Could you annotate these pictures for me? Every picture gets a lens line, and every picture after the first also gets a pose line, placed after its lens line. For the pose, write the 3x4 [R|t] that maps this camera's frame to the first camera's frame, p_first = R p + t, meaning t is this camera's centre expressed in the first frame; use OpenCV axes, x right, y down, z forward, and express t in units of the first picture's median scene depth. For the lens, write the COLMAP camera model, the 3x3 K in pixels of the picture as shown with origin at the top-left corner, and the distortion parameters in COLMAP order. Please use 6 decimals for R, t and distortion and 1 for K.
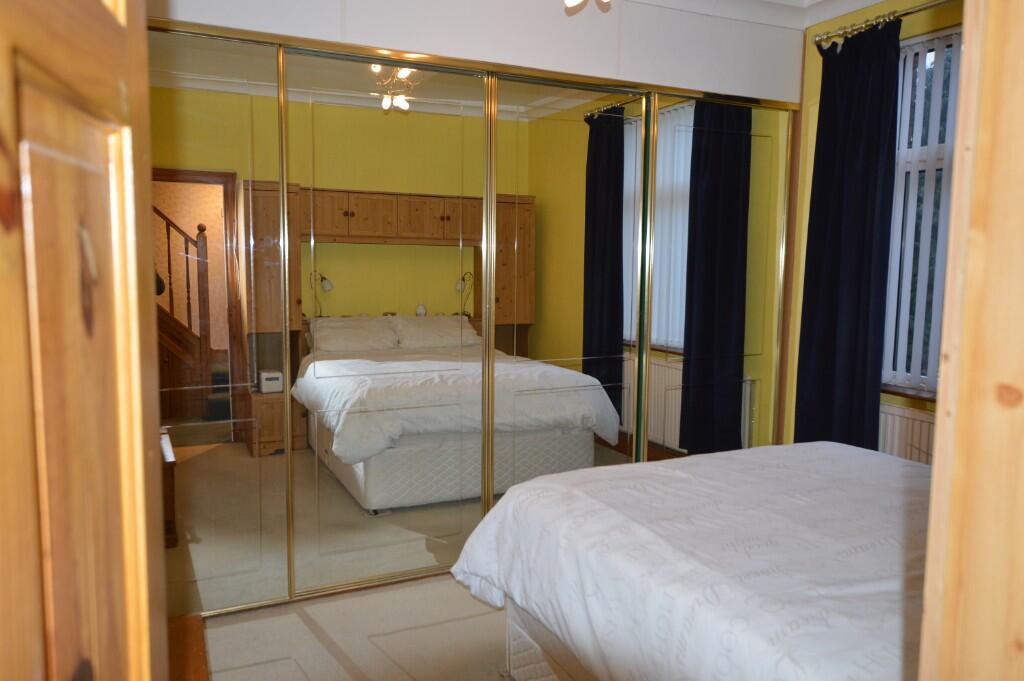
lens RADIAL K [[768.0, 0, 510.2], [0, 768.0, 341.7], [0, 0, 1]] dist [-0.000210, -0.000894]
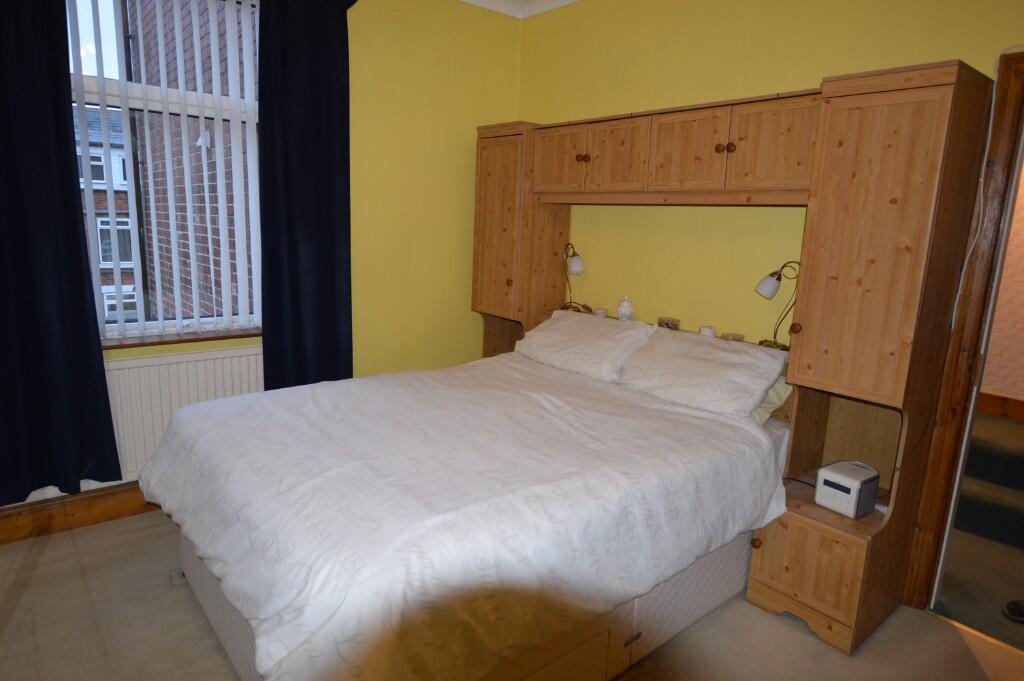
lens RADIAL K [[612.5, 0, 509.7], [0, 612.5, 336.9], [0, 0, 1]] dist [-0.005064, -0.000414]
pose [[-0.232614, -0.198421, 0.952113, -0.412703], [0.069557, 0.973066, 0.219781, -0.097941], [-0.970079, 0.117350, -0.212547, 0.889884]]
